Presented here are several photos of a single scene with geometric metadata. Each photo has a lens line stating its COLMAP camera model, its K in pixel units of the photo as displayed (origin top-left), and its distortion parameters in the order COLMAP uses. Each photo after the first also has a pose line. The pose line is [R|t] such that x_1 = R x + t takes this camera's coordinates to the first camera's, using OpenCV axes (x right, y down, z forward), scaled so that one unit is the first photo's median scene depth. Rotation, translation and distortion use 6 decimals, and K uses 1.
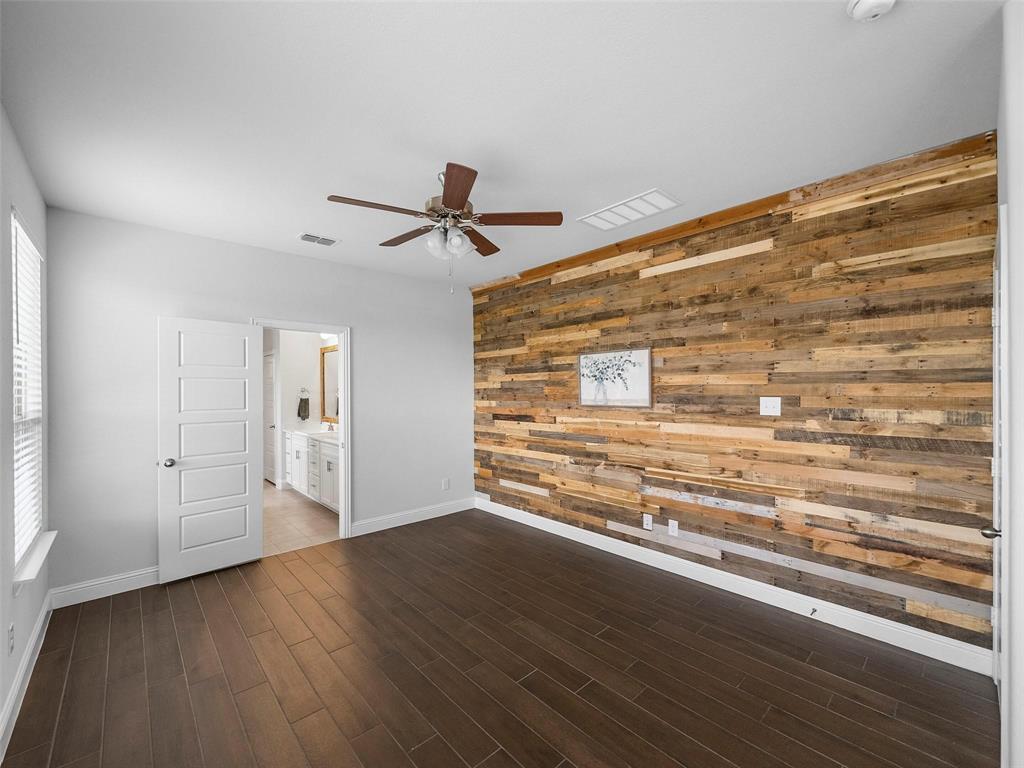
lens RADIAL K [[420.9, 0, 510.7], [0, 420.9, 393.3], [0, 0, 1]] dist [-0.008154, 0.001225]
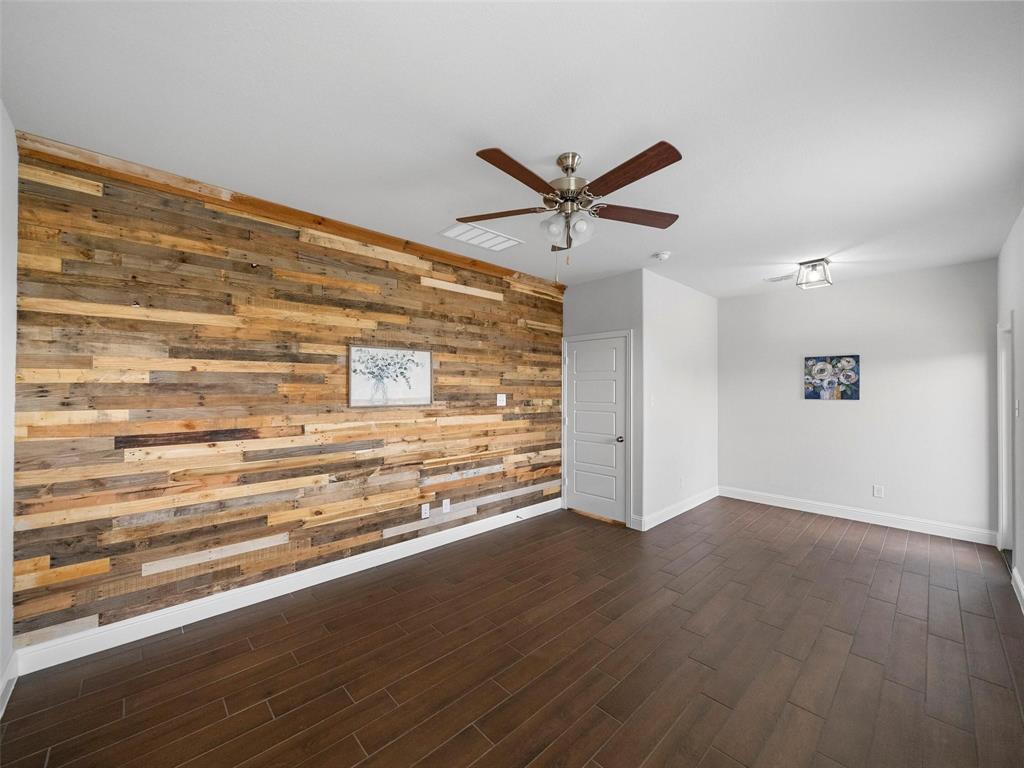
lens RADIAL K [[400.2, 0, 511.4], [0, 400.2, 388.1], [0, 0, 1]] dist [-0.008298, 0.000187]
pose [[-0.013620, 0.008757, 0.999869, -0.737044], [0.005425, 0.999948, -0.008684, -0.000446], [-0.999893, 0.005306, -0.013667, 0.822115]]
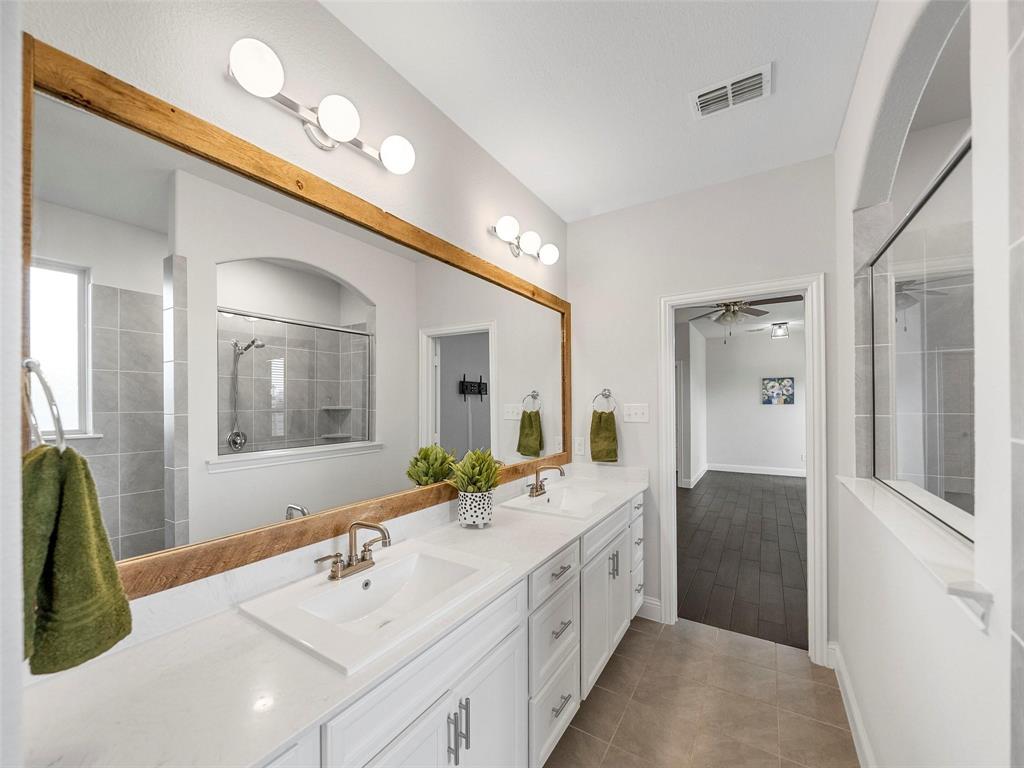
lens RADIAL K [[400.2, 0, 516.0], [0, 400.2, 401.5], [0, 0, 1]] dist [-0.008298, 0.000187]
pose [[-0.260489, 0.012241, 0.965399, -1.183856], [0.018527, 0.999799, -0.007678, 0.006834], [-0.965299, 0.015886, -0.260664, 1.759659]]
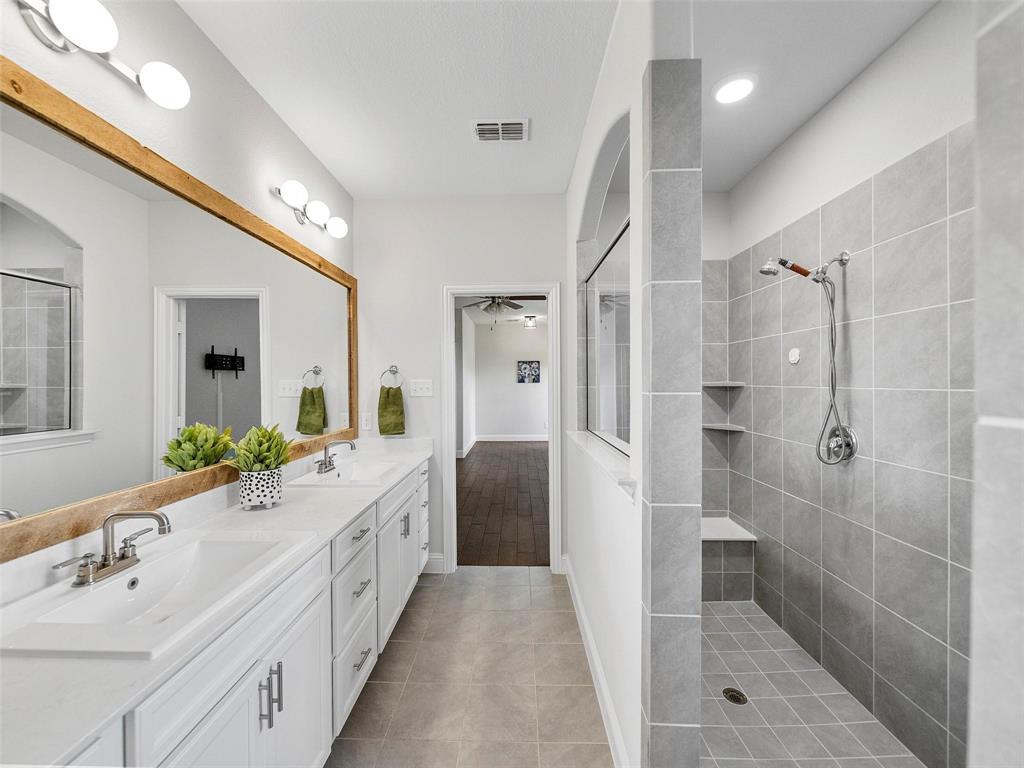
lens RADIAL K [[400.2, 0, 513.9], [0, 400.2, 383.5], [0, 0, 1]] dist [-0.008298, 0.000187]
pose [[-0.723795, 0.007936, 0.689970, -1.225709], [0.018365, 0.999801, 0.007765, 0.015381], [-0.689771, 0.018292, -0.723797, 1.815845]]
